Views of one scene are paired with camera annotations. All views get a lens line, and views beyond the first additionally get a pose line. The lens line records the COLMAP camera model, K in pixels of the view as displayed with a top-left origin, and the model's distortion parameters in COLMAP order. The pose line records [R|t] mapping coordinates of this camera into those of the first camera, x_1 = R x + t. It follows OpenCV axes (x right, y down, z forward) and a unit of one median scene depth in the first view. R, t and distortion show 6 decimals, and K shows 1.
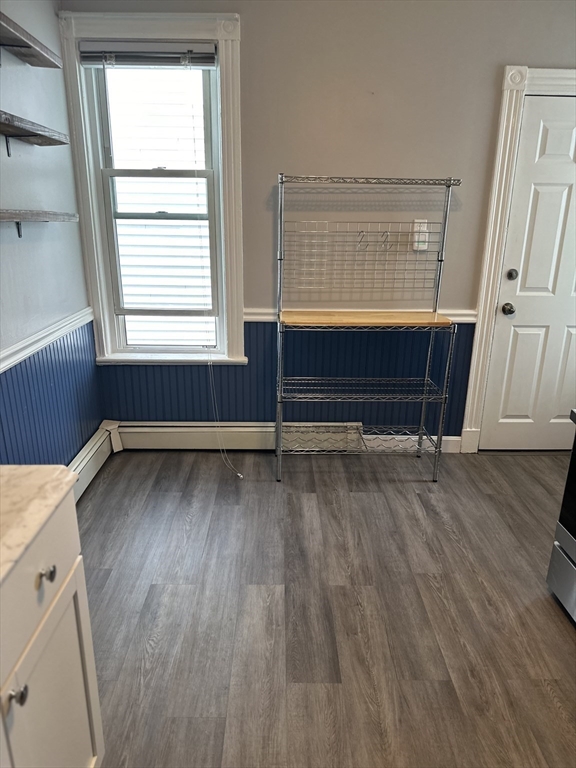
lens RADIAL K [[542.8, 0, 288.2], [0, 542.8, 386.0], [0, 0, 1]] dist [-0.002665, -0.005971]
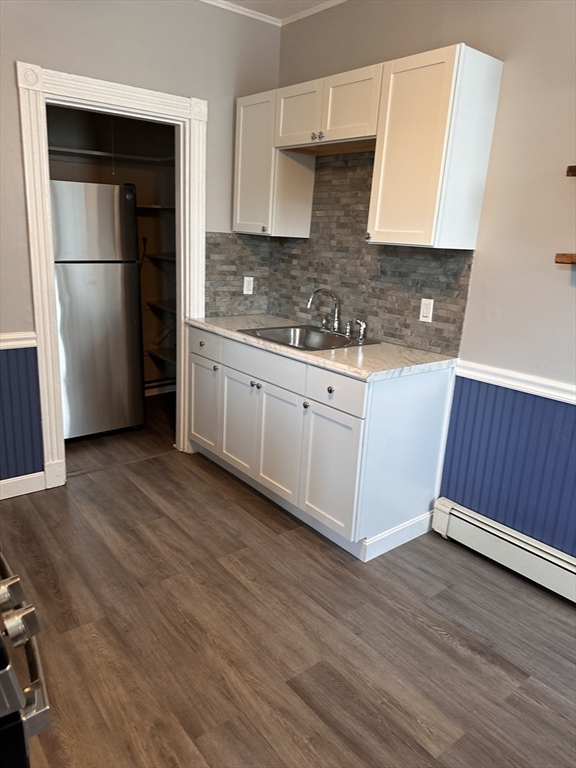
lens RADIAL K [[542.8, 0, 283.6], [0, 542.8, 381.3], [0, 0, 1]] dist [-0.002665, -0.005971]
pose [[-0.791308, 0.109912, -0.601458, 0.676726], [-0.240312, 0.848632, 0.471247, -0.445582], [0.562212, 0.517439, -0.645116, 1.390971]]
